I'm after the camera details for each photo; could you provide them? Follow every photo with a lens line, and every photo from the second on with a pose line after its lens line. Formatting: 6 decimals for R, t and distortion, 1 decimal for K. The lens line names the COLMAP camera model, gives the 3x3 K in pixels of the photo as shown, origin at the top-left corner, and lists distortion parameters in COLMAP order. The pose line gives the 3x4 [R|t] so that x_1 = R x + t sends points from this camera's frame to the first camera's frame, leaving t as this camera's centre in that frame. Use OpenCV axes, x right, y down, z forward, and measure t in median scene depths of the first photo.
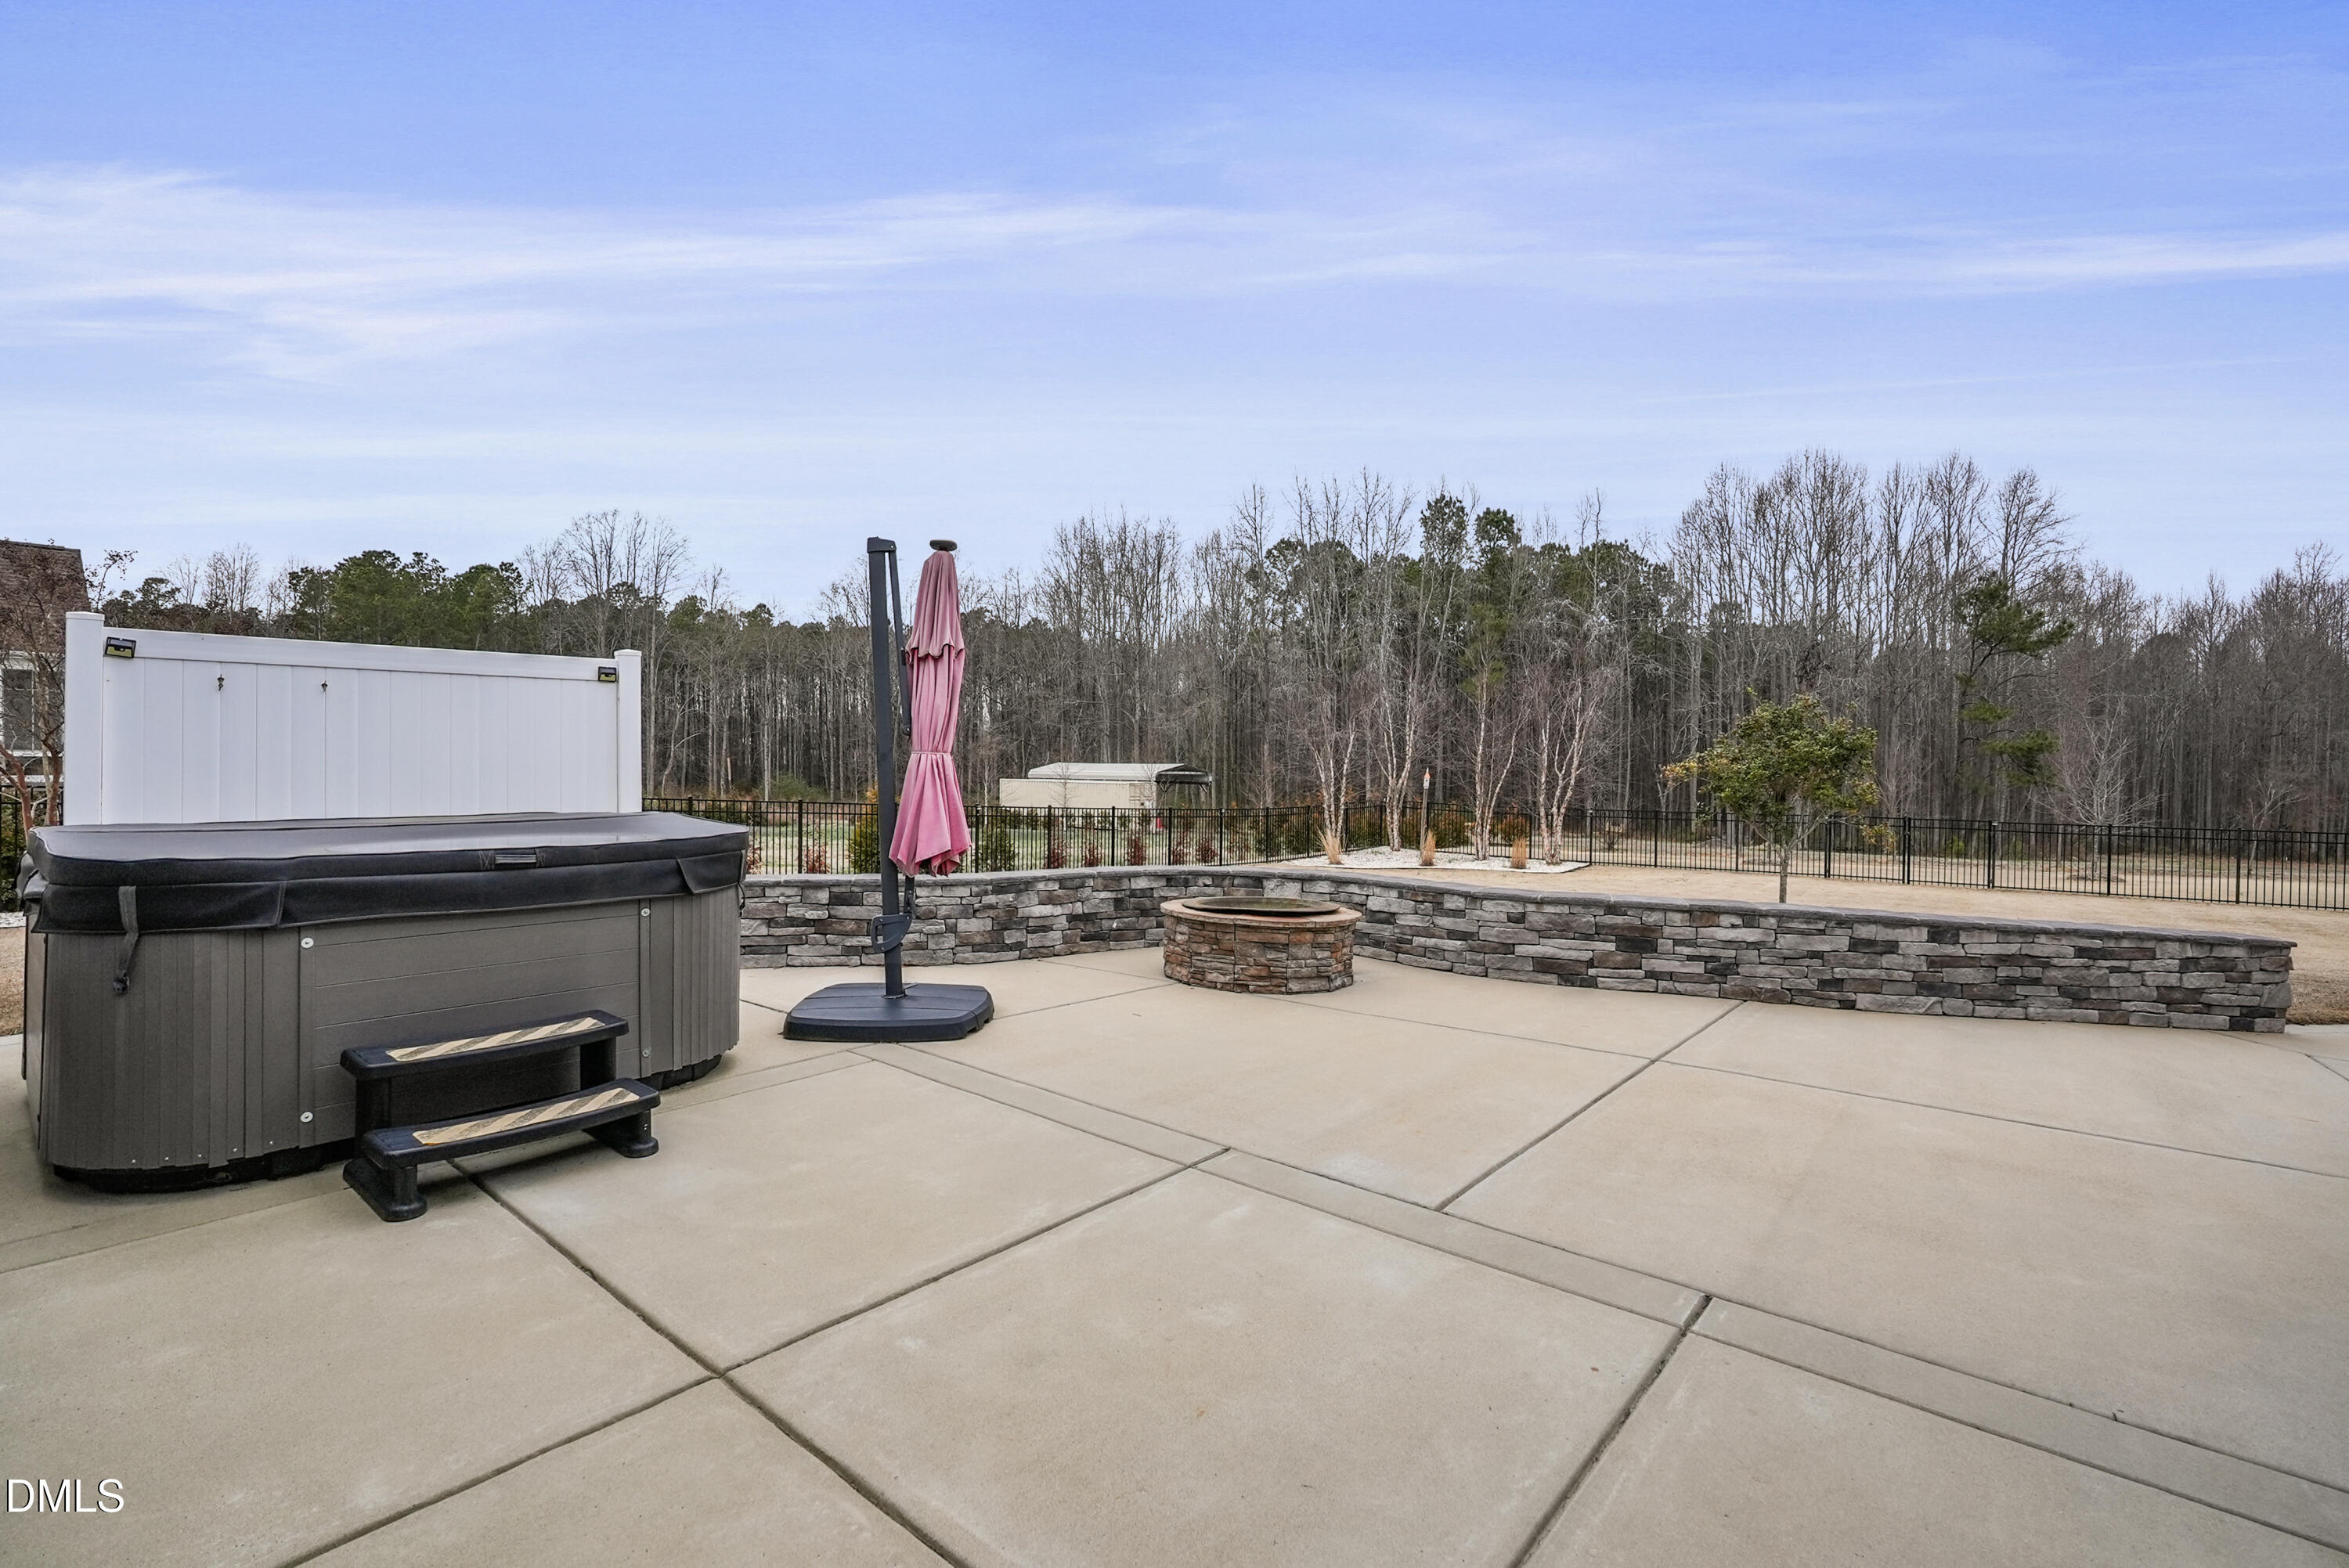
lens RADIAL K [[1074.7, 0, 1182.5], [0, 1074.7, 770.4], [0, 0, 1]] dist [-0.001219, -0.000030]
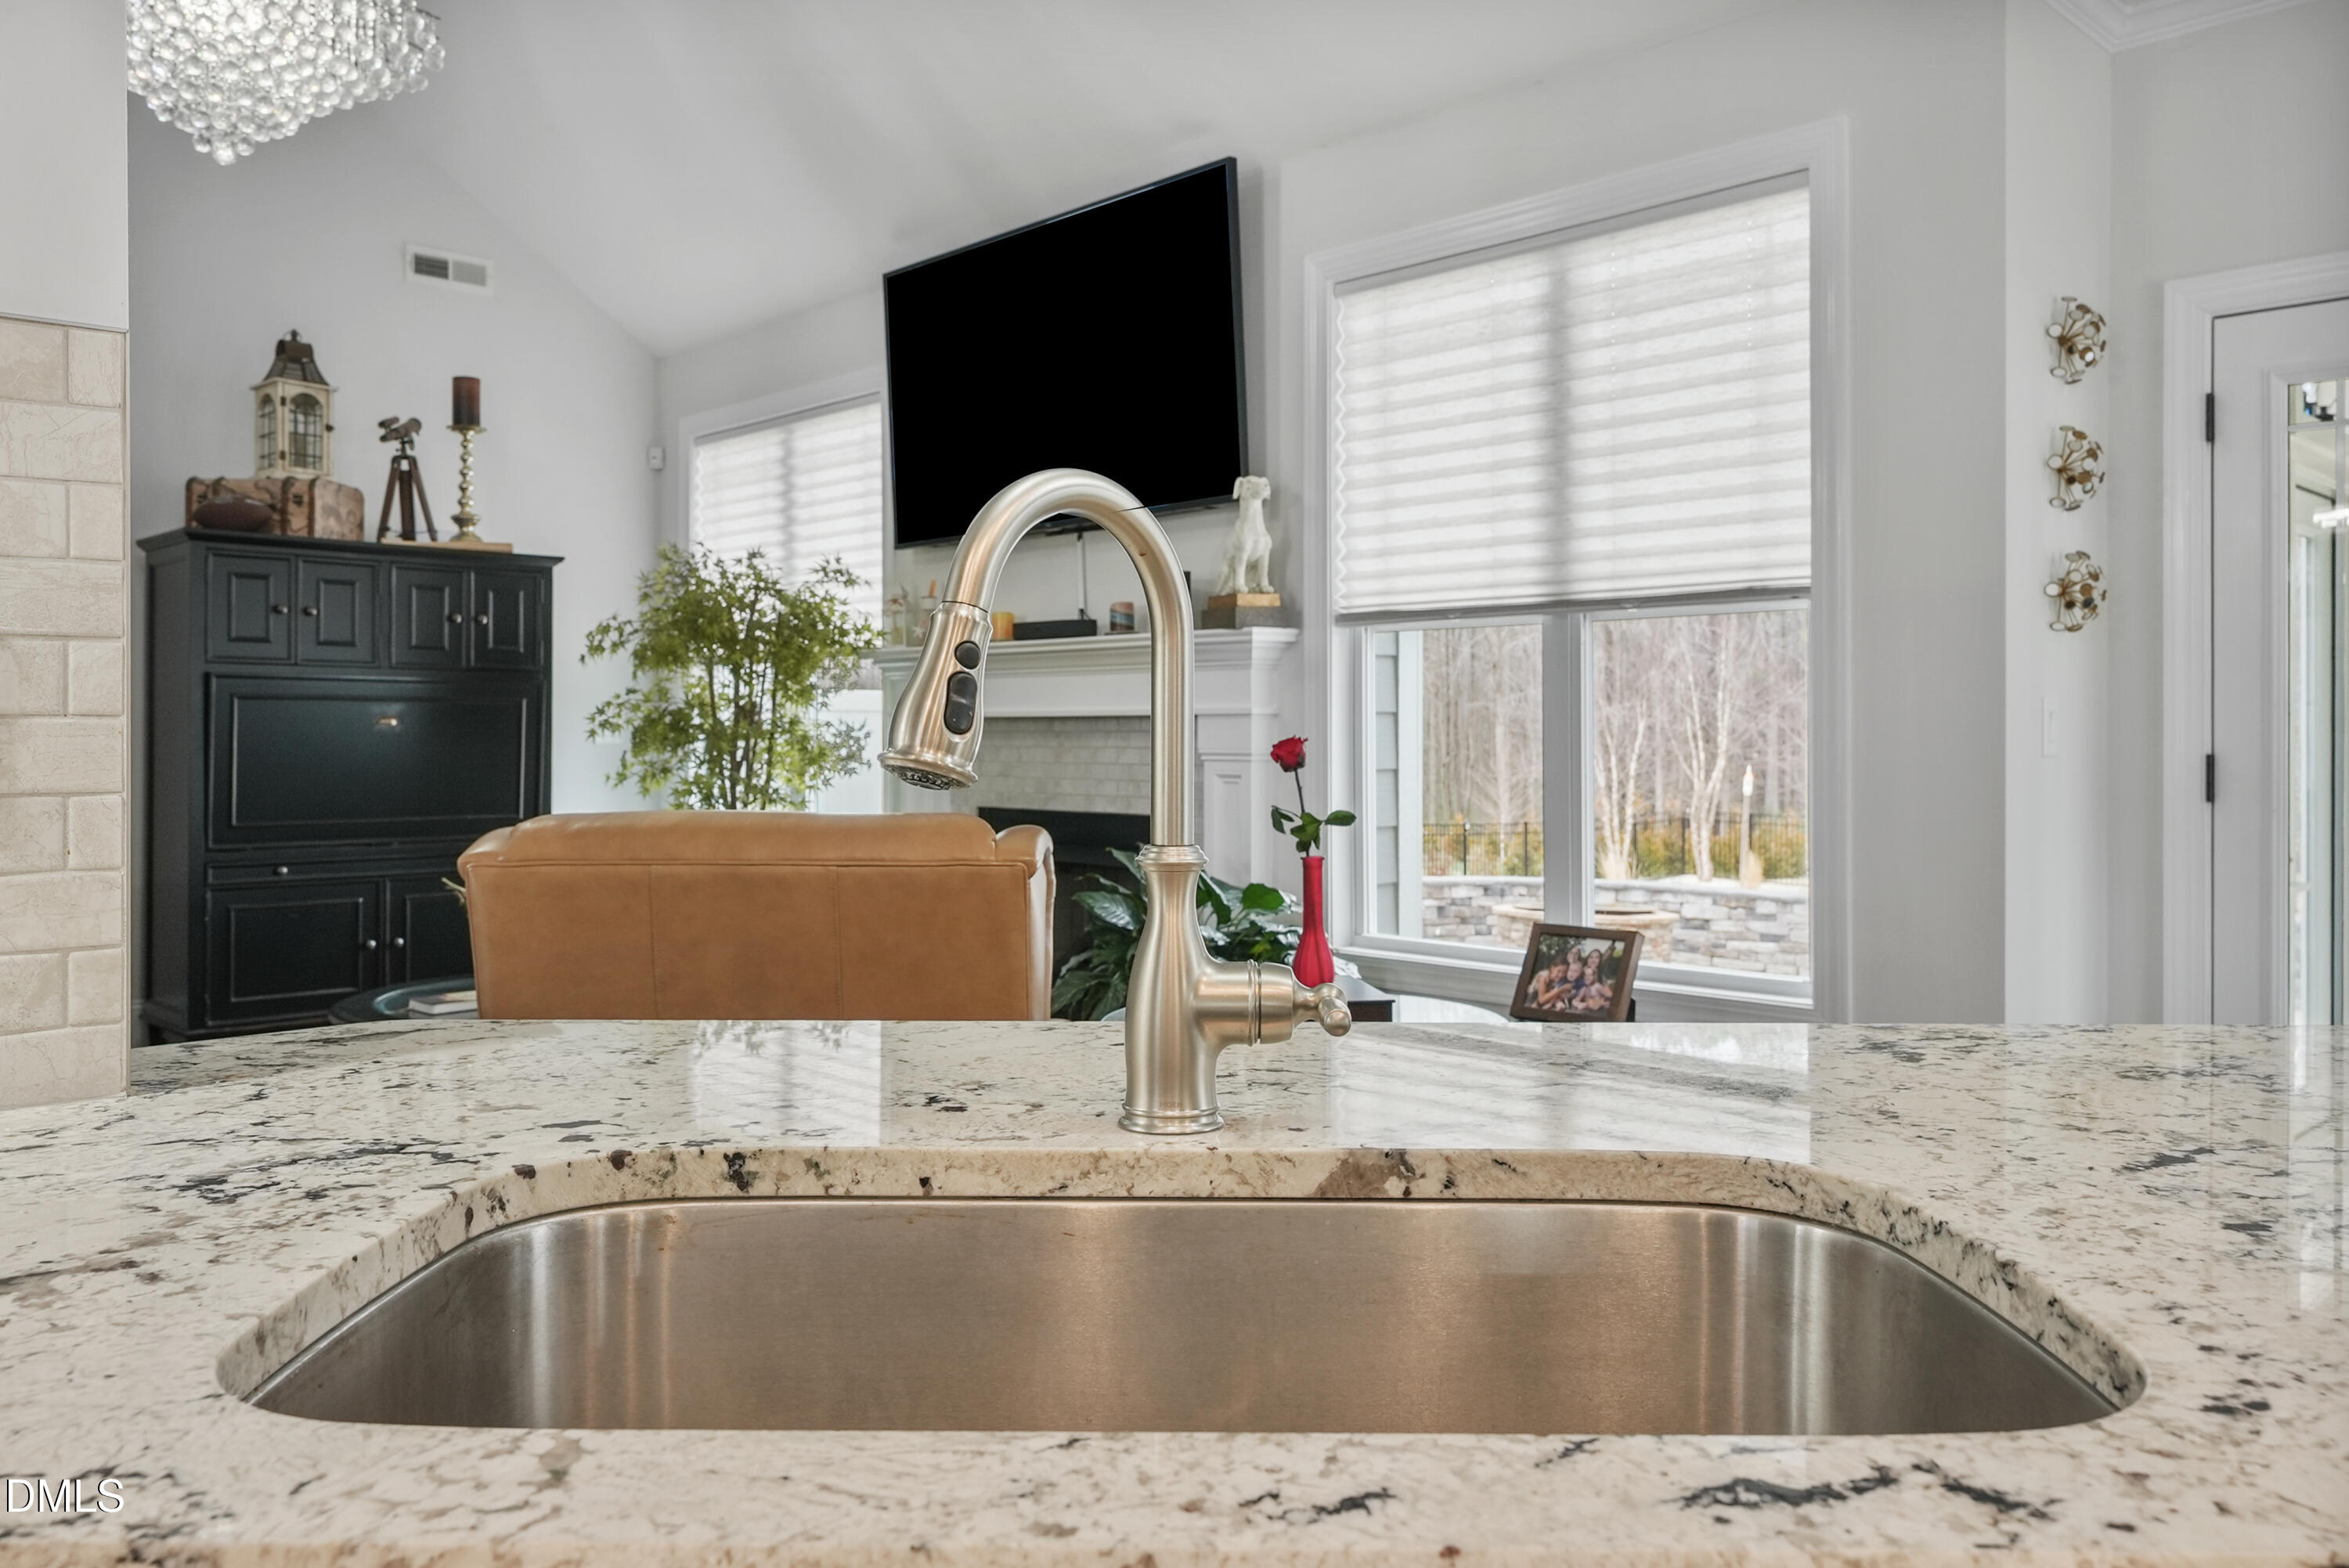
lens RADIAL K [[1751.7, 0, 1168.6], [0, 1751.7, 760.2], [0, 0, 1]] dist [-0.004491, 0.003294]
pose [[0.995019, -0.009812, -0.099201, -0.046501], [0.009502, 0.999948, -0.003594, -0.006347], [0.099231, 0.002633, 0.995061, -0.224384]]
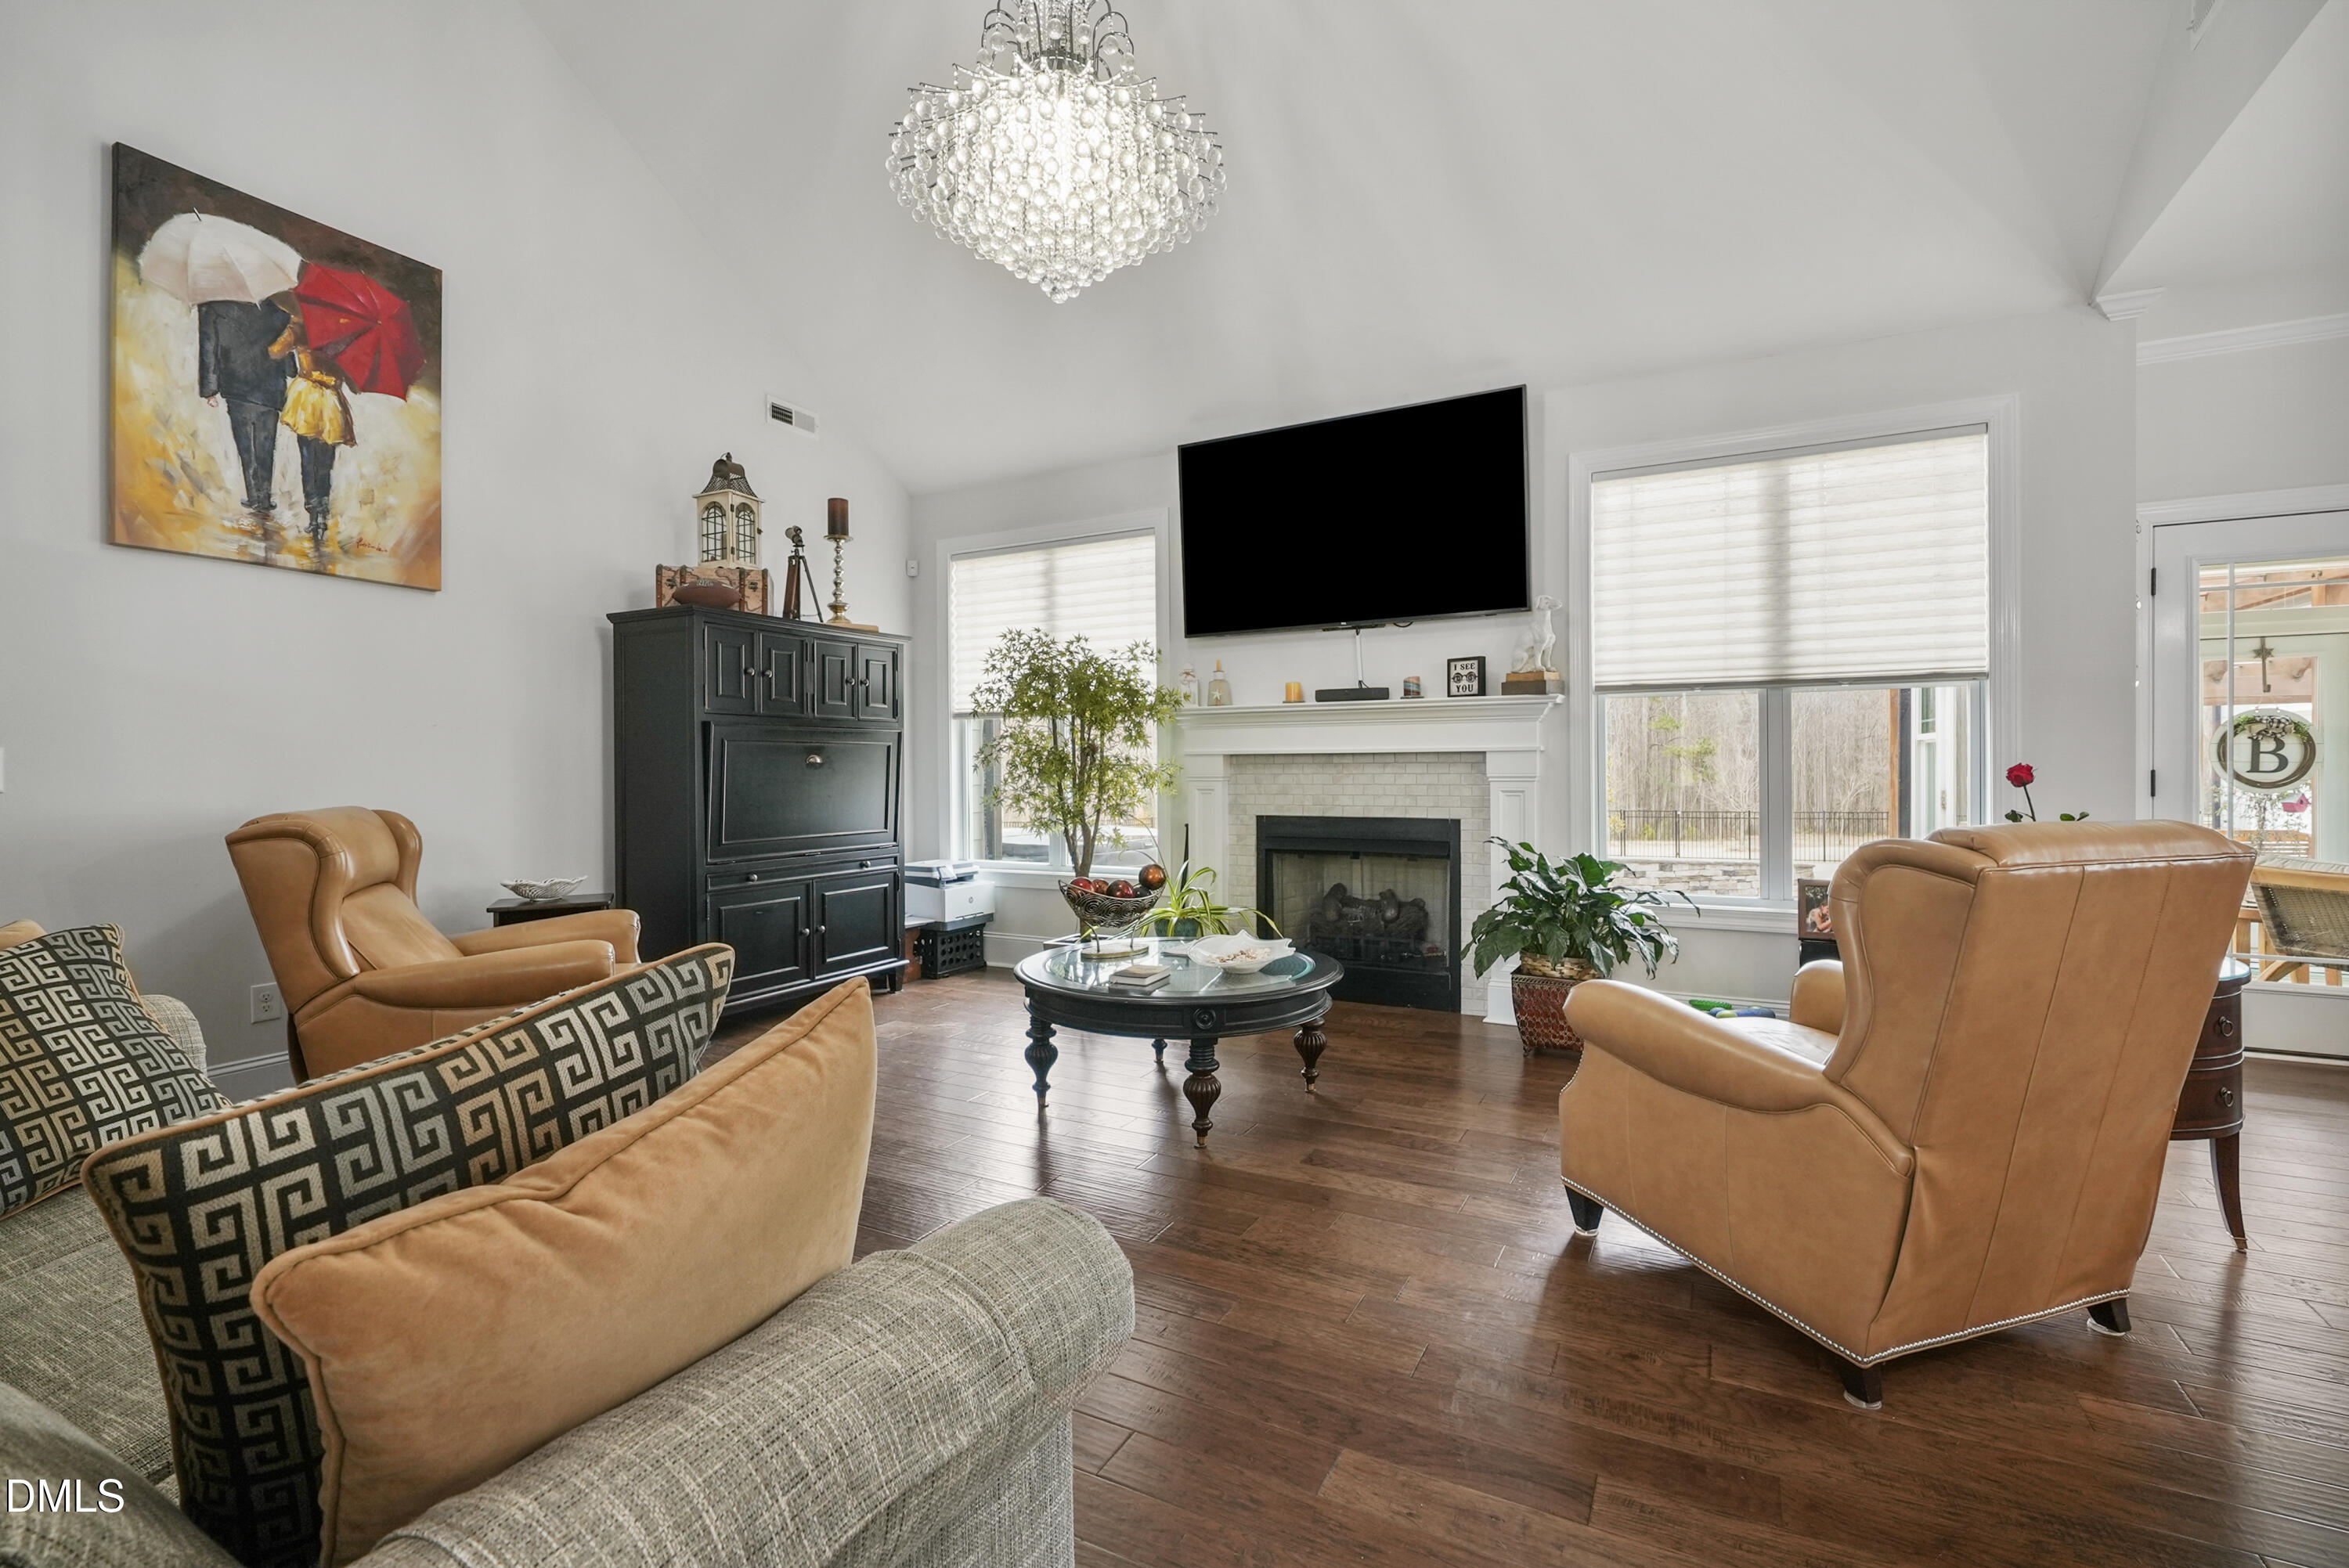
lens RADIAL K [[1074.7, 0, 1167.7], [0, 1074.7, 771.5], [0, 0, 1]] dist [-0.001219, -0.000030]
pose [[0.978149, -0.021521, 0.206790, -0.154947], [0.023395, 0.999704, -0.006620, -0.008757], [-0.206586, 0.011313, 0.978363, -0.196010]]
